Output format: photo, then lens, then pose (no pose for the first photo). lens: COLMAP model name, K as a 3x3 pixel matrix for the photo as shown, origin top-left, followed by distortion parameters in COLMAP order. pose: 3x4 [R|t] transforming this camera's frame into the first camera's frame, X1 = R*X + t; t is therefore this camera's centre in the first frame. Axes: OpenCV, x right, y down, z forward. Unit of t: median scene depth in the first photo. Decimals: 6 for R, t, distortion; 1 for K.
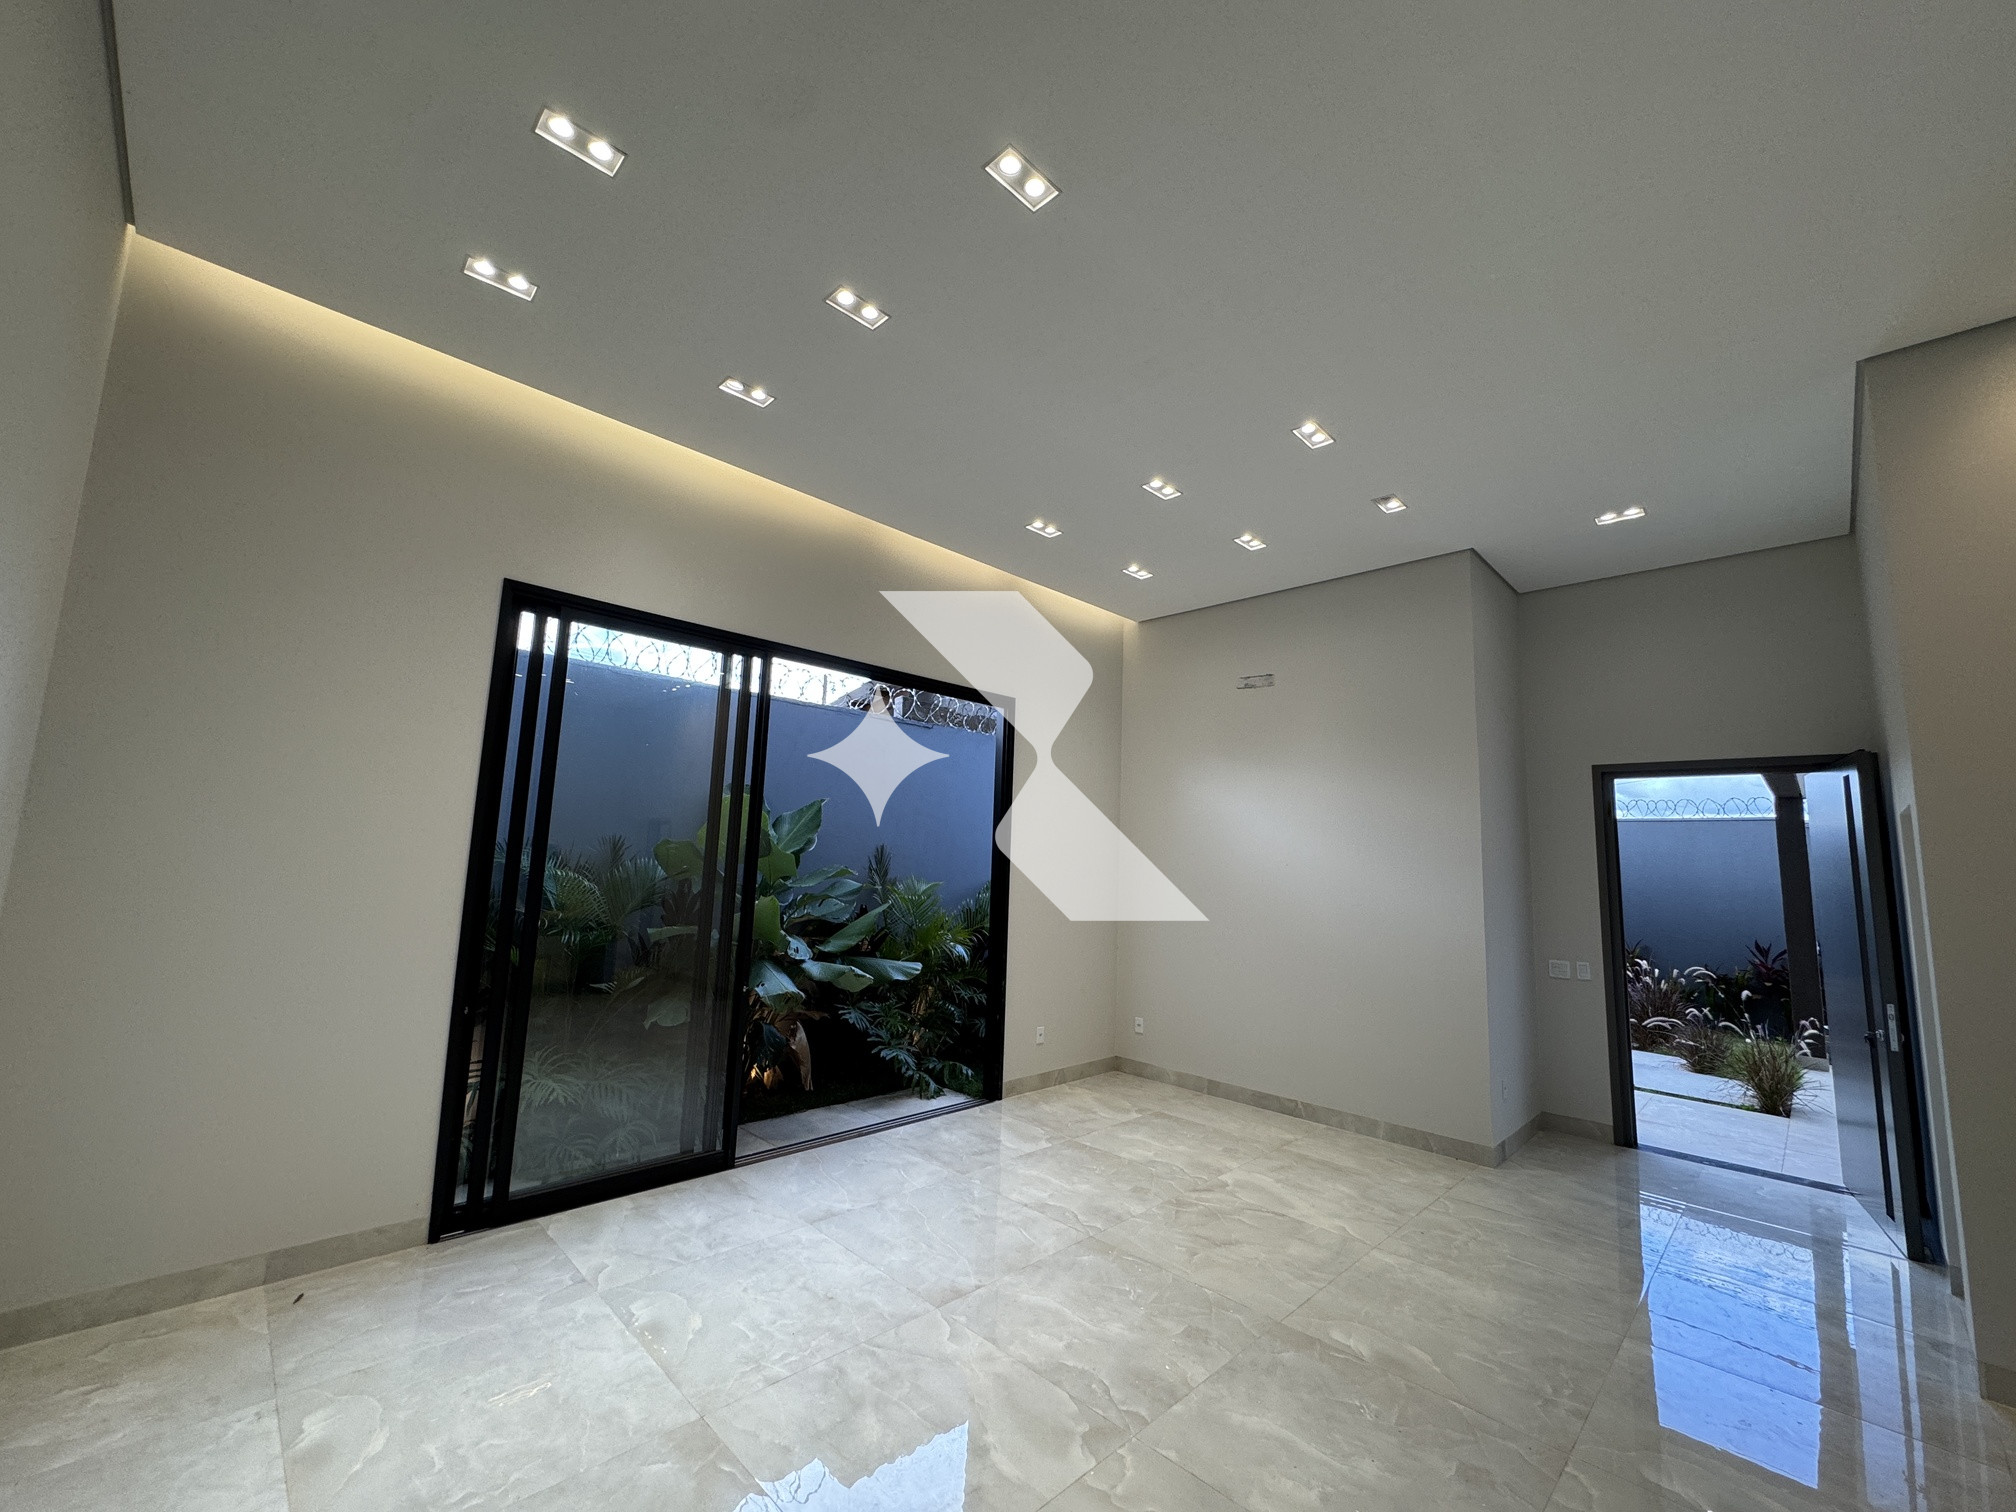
lens RADIAL K [[802.6, 0, 1005.3], [0, 802.6, 759.2], [0, 0, 1]] dist [-0.001732, -0.000107]
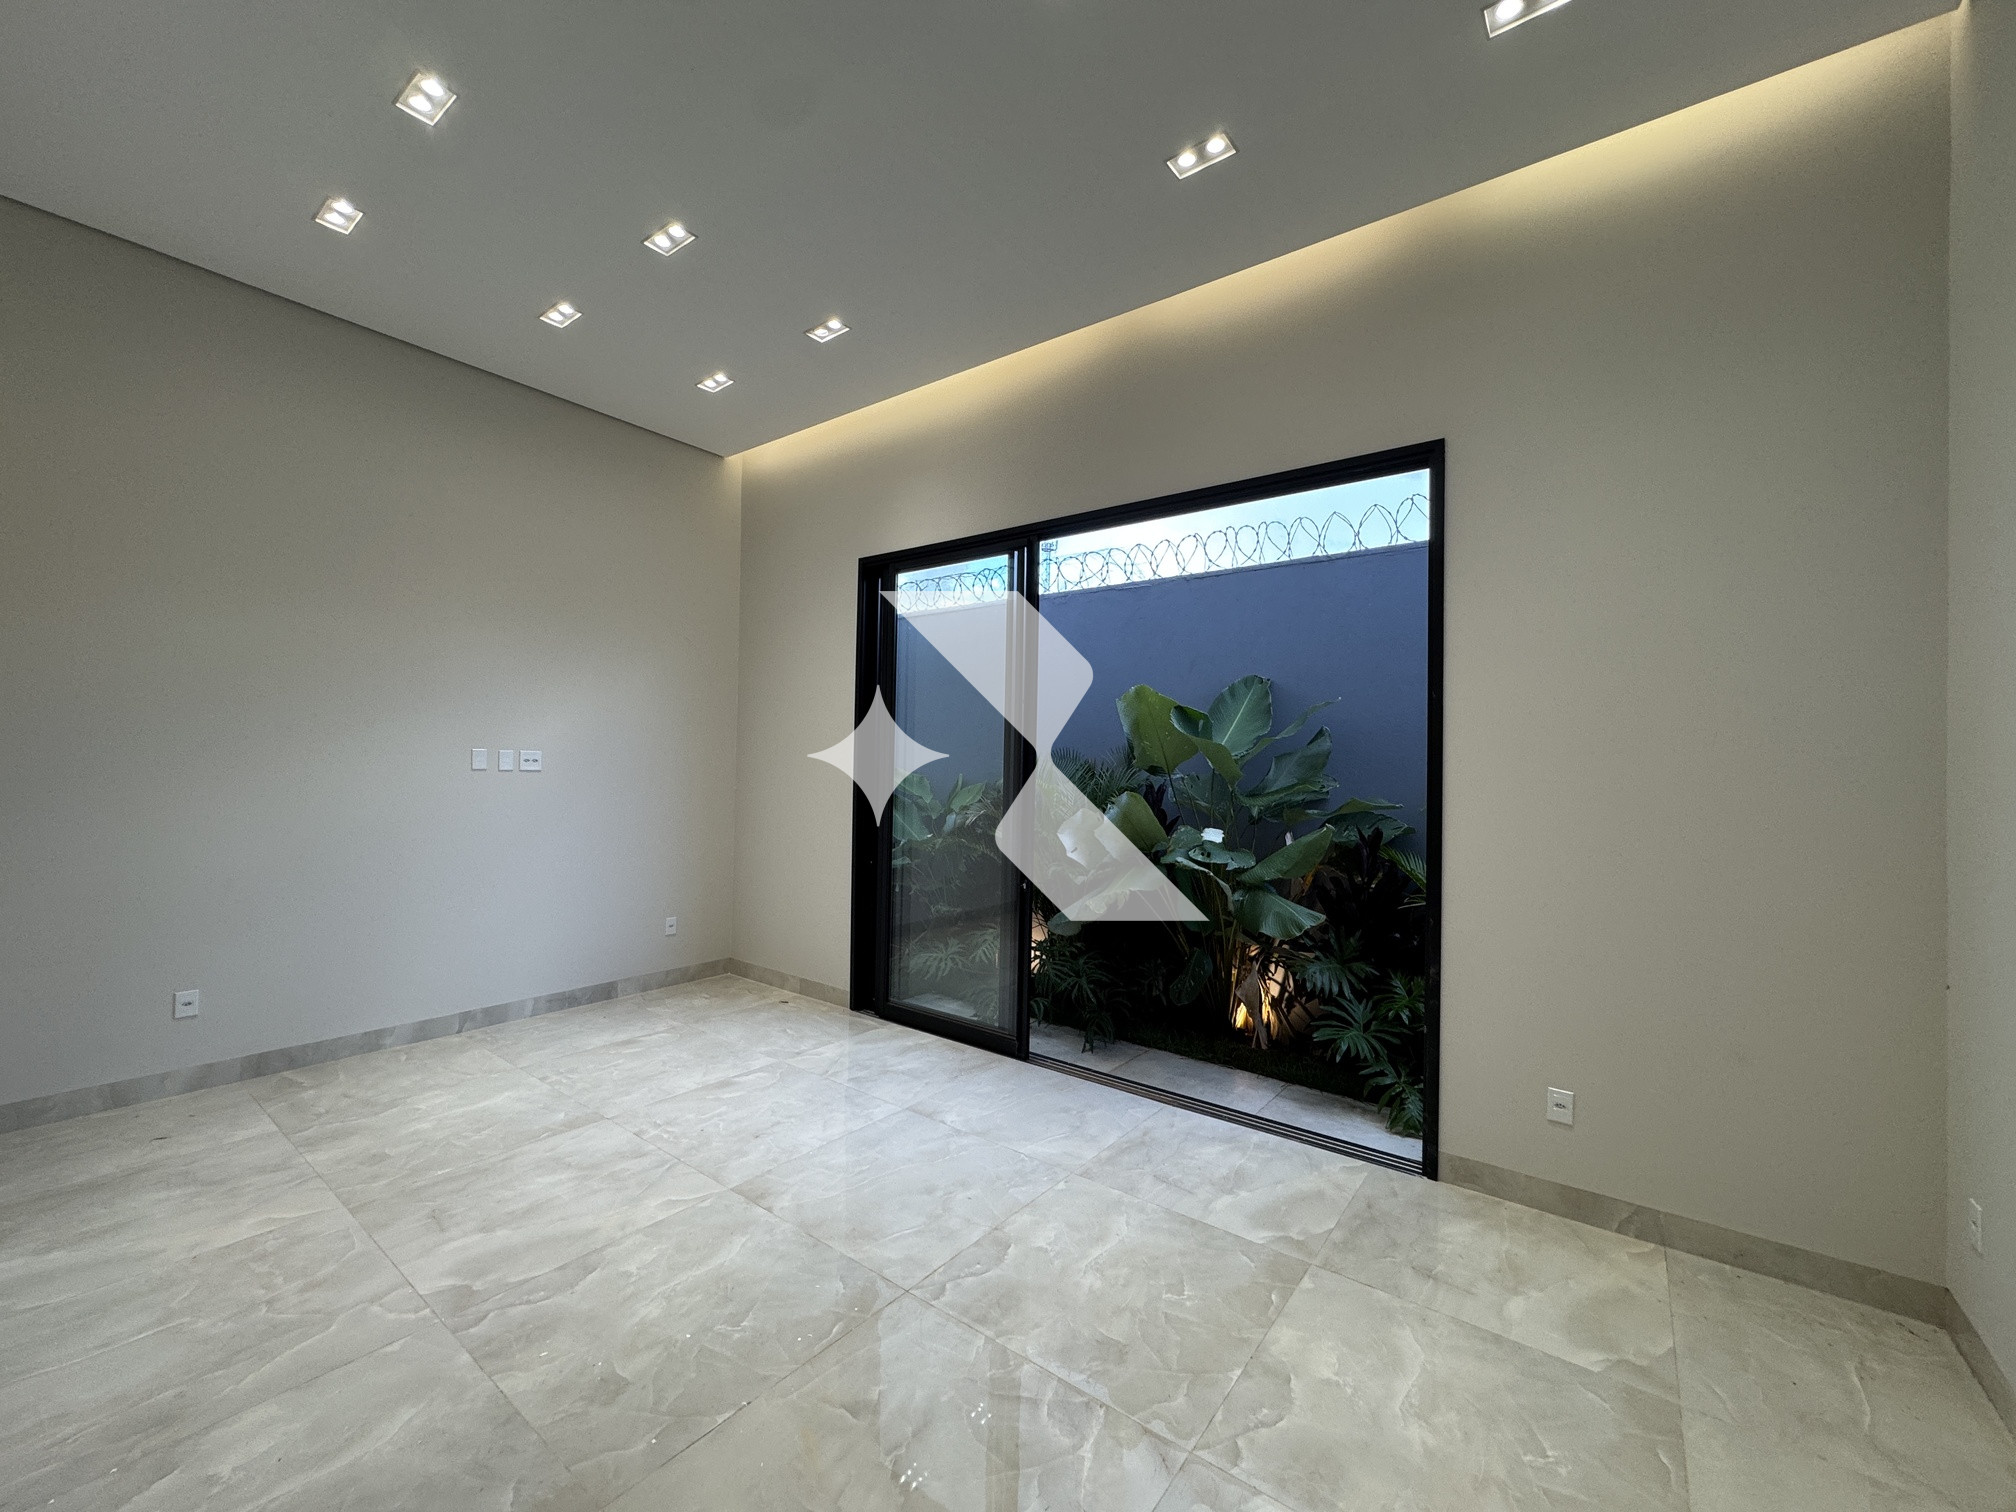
lens RADIAL K [[802.6, 0, 1004.8], [0, 802.6, 753.5], [0, 0, 1]] dist [-0.001732, -0.000107]
pose [[0.141363, -0.050368, -0.988676, 0.670253], [0.109755, 0.993345, -0.034912, 0.161862], [0.983855, -0.103576, 0.145950, 0.874422]]
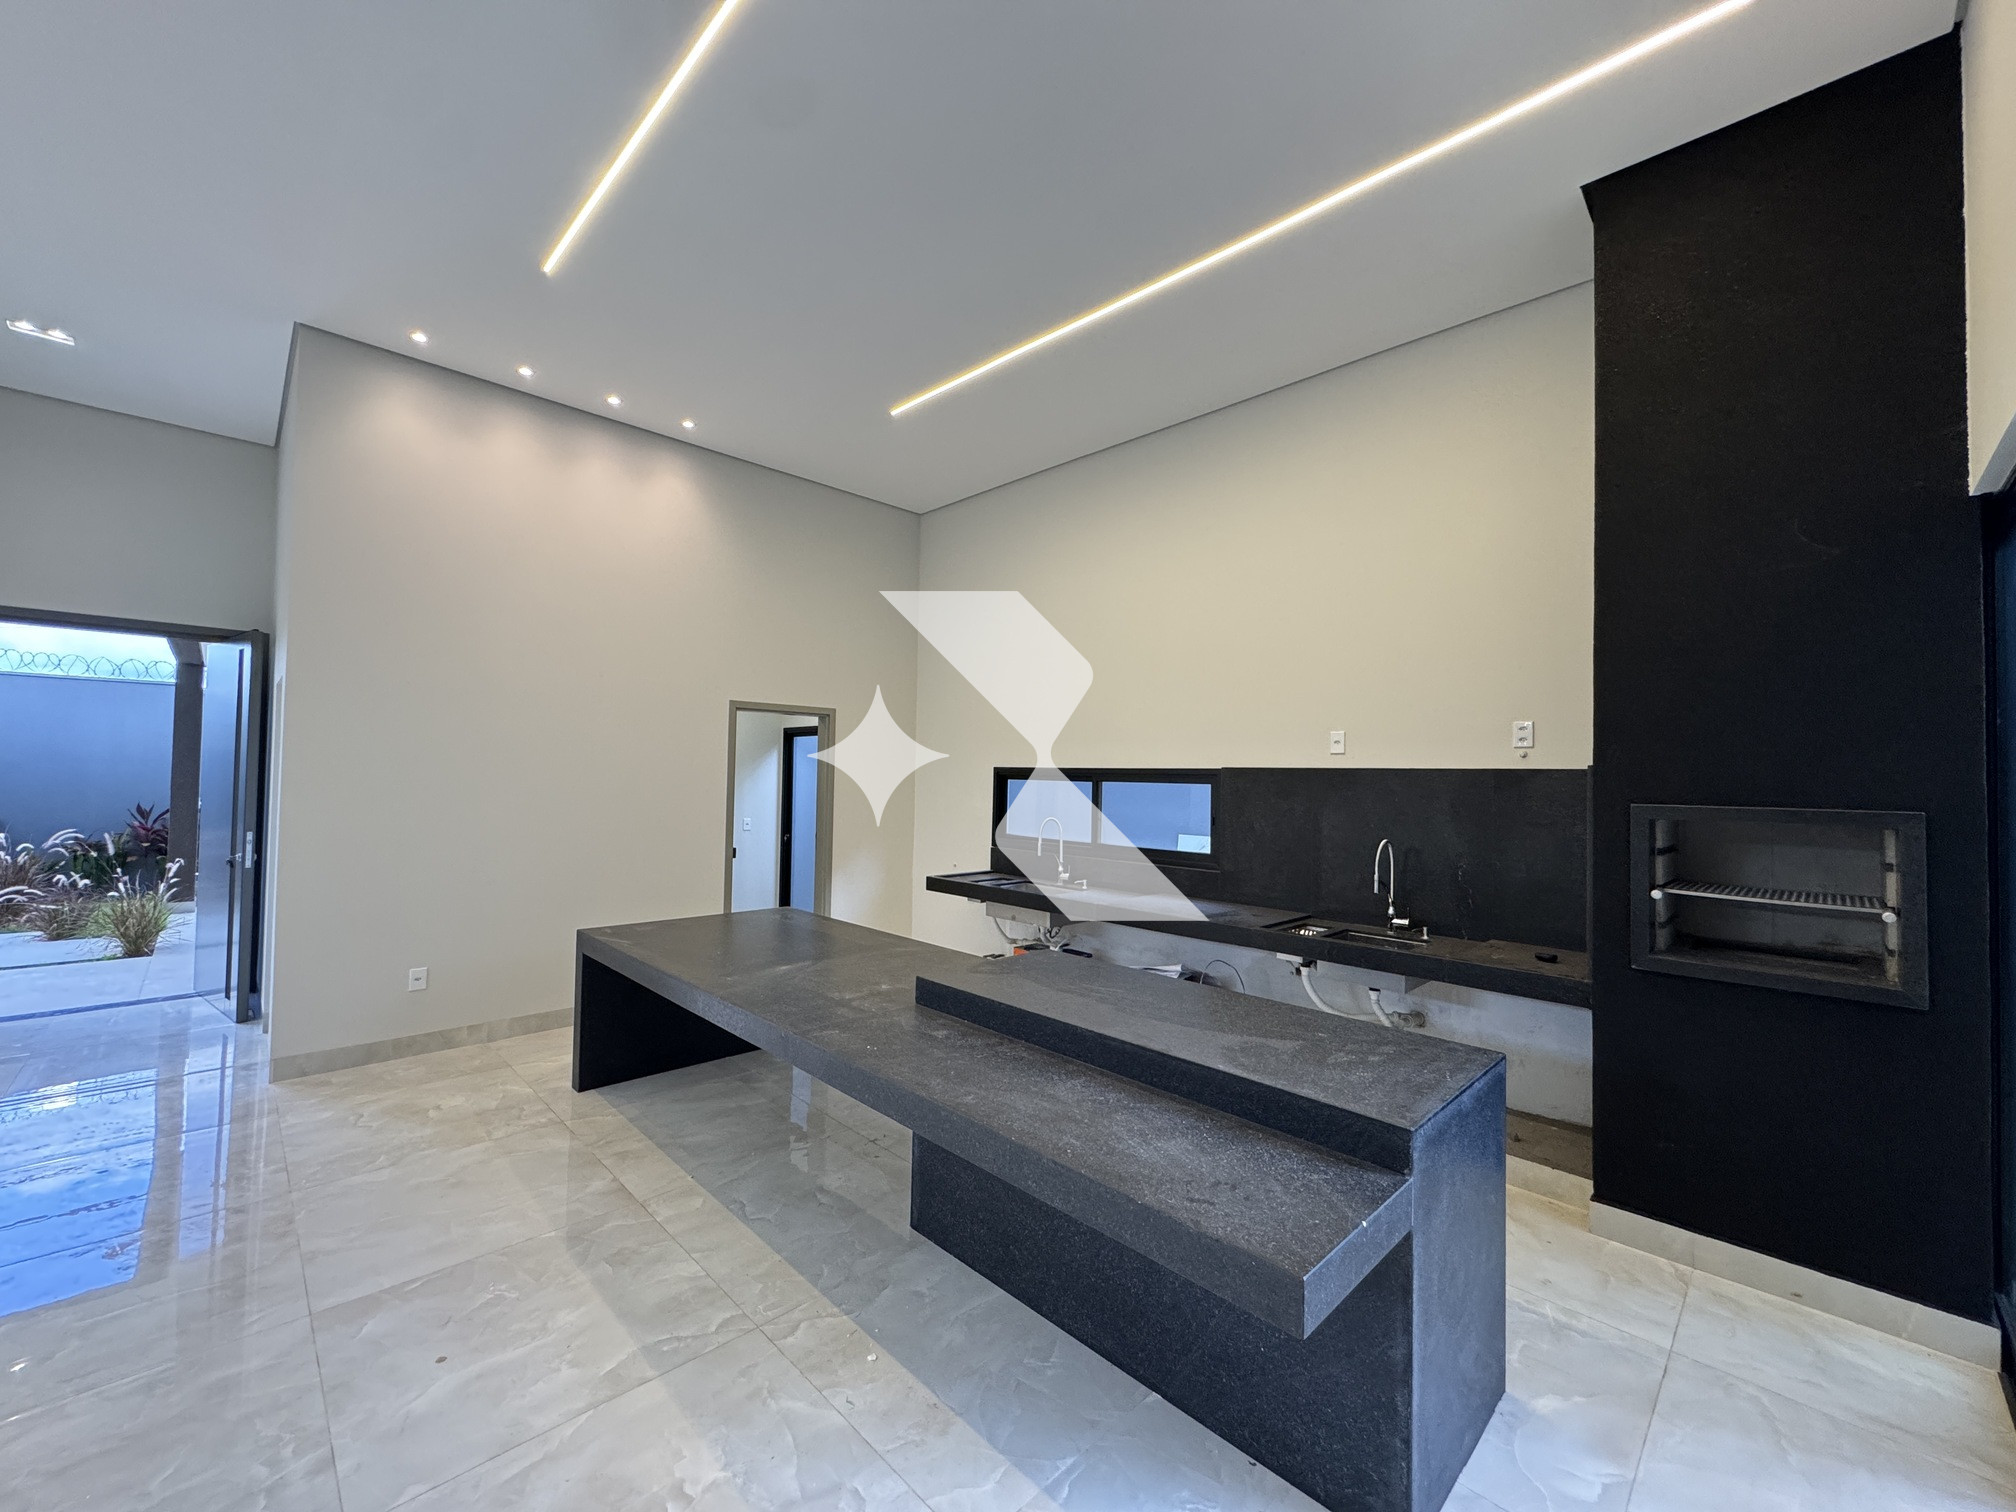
lens RADIAL K [[802.6, 0, 1007.1], [0, 802.6, 761.8], [0, 0, 1]] dist [-0.001732, -0.000107]
pose [[0.000706, -0.011638, 0.999932, -0.145298], [-0.149086, 0.988756, 0.011613, 0.002983], [-0.988824, -0.149084, -0.001037, -0.151747]]
